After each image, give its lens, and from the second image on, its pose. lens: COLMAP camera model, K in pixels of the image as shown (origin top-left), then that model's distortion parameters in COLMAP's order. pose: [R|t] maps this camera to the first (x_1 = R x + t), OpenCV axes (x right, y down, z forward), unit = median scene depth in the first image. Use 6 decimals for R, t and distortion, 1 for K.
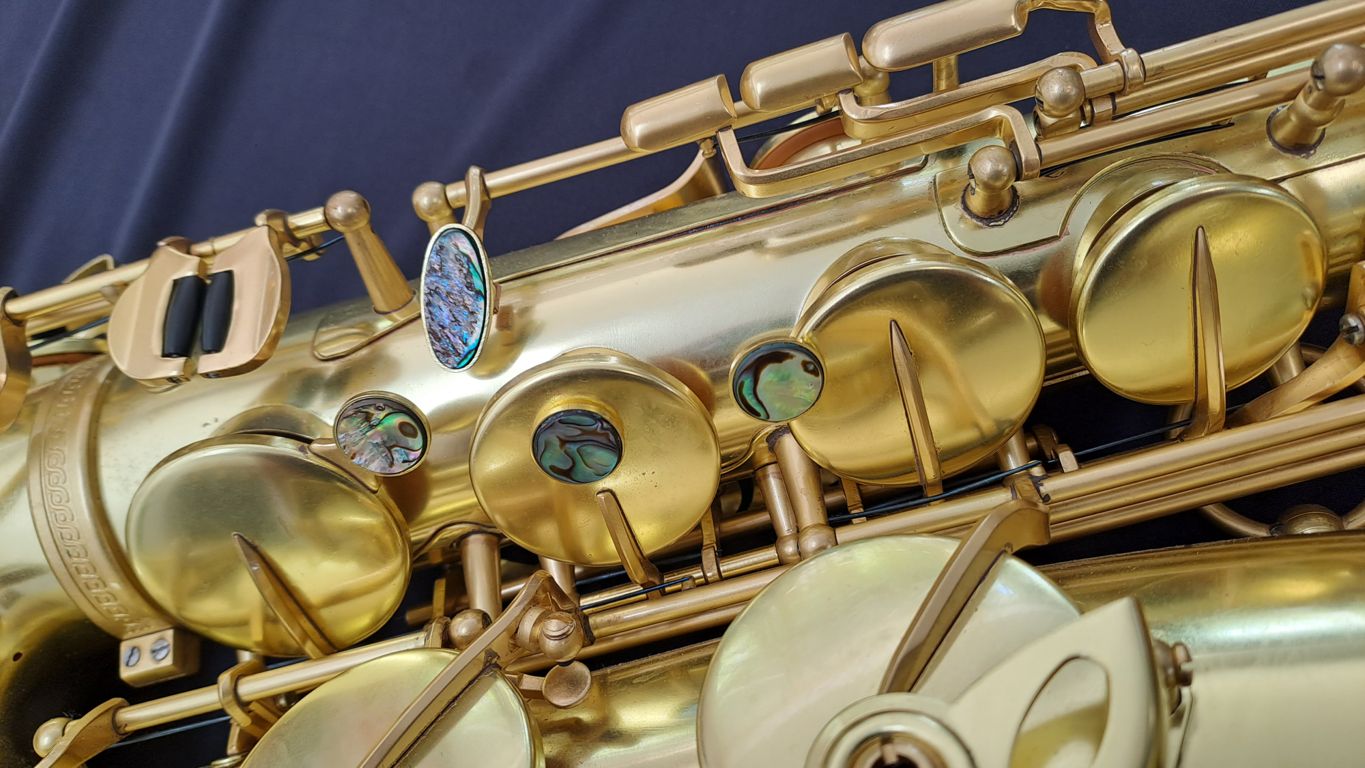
lens RADIAL K [[1062.9, 0, 658.0], [0, 1062.9, 401.1], [0, 0, 1]] dist [0.033614, -0.058292]
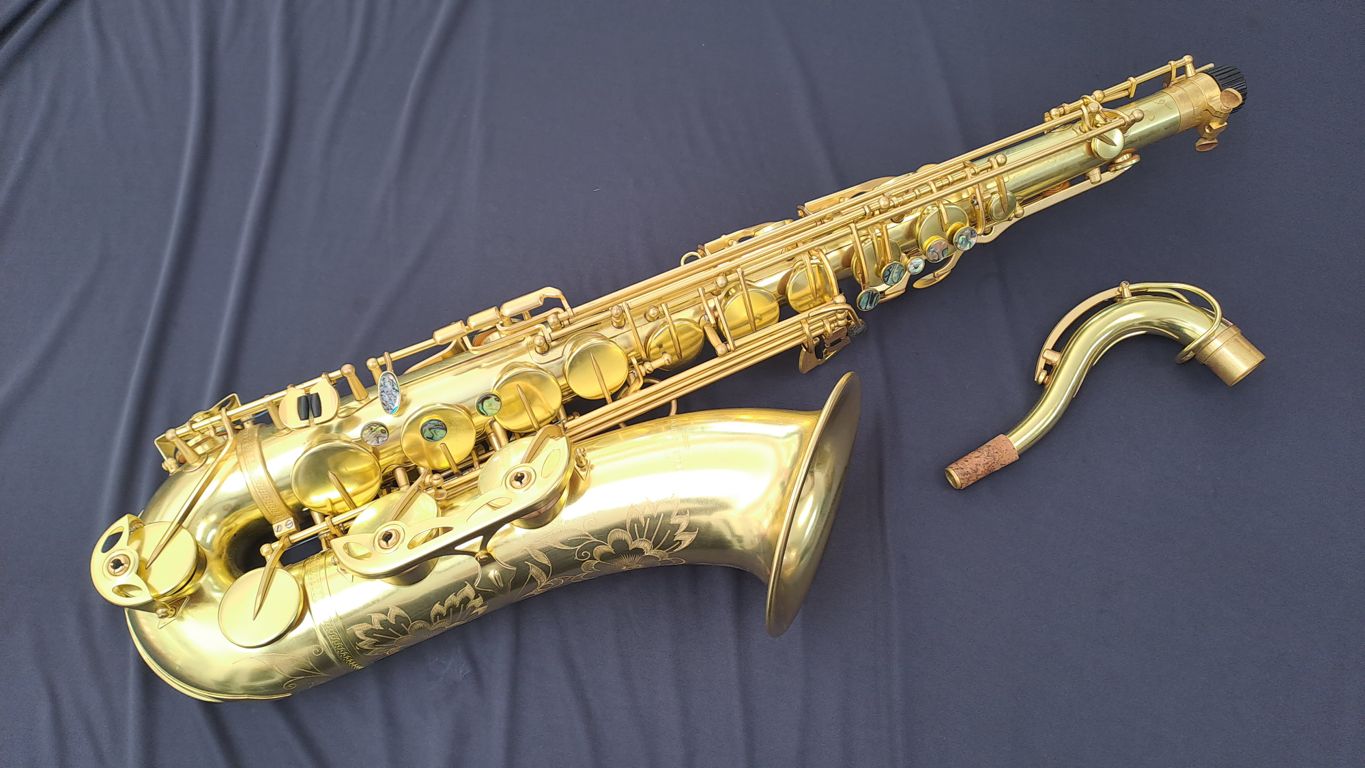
lens RADIAL K [[1062.9, 0, 692.4], [0, 1062.9, 404.0], [0, 0, 1]] dist [0.033614, -0.058292]
pose [[0.953738, -0.117997, 0.276516, -0.212226], [0.135679, 0.989701, -0.045639, 0.222178], [-0.268283, 0.081045, 0.959925, -2.486929]]
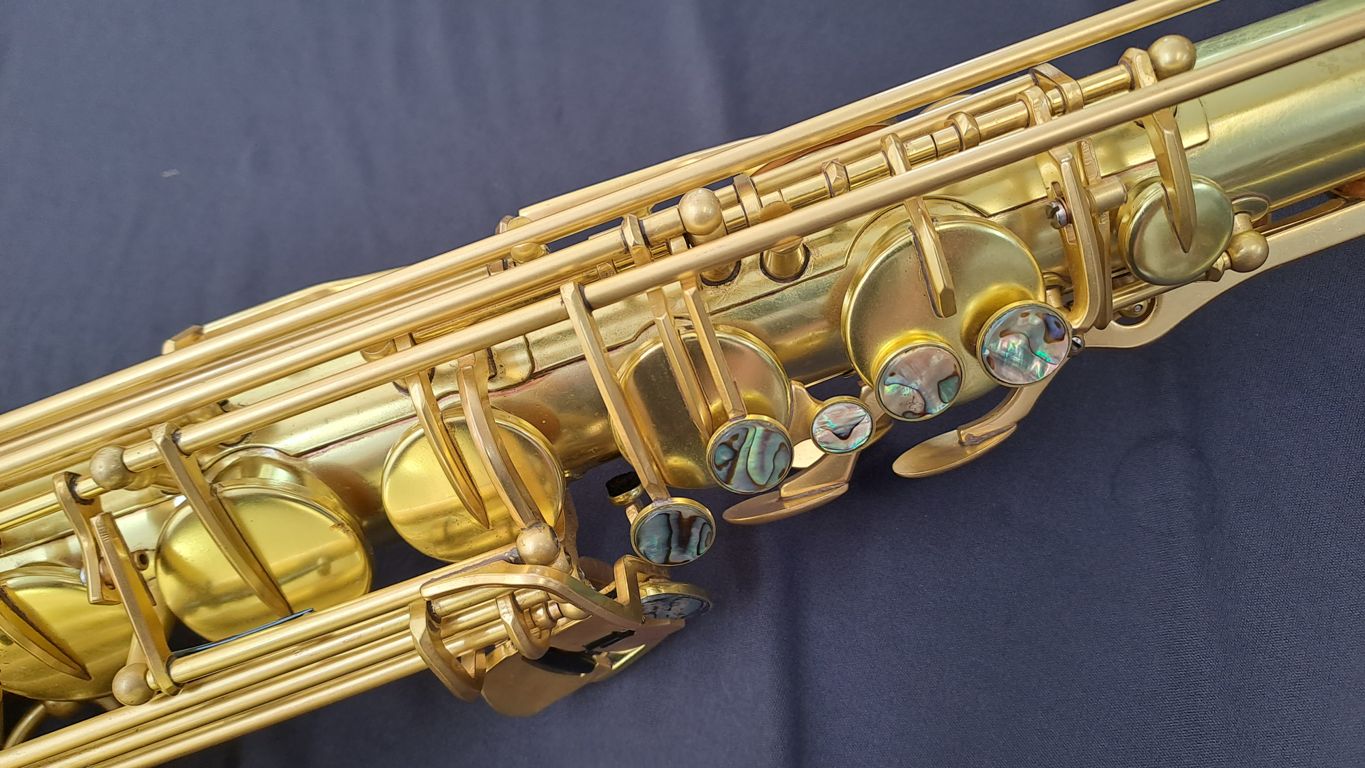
lens RADIAL K [[1062.9, 0, 689.4], [0, 1062.9, 378.0], [0, 0, 1]] dist [0.033614, -0.058292]
pose [[0.997211, -0.058129, 0.046812, 1.385020], [0.062843, 0.992328, -0.106470, -0.256611], [-0.040264, 0.109115, 0.993213, -0.274716]]
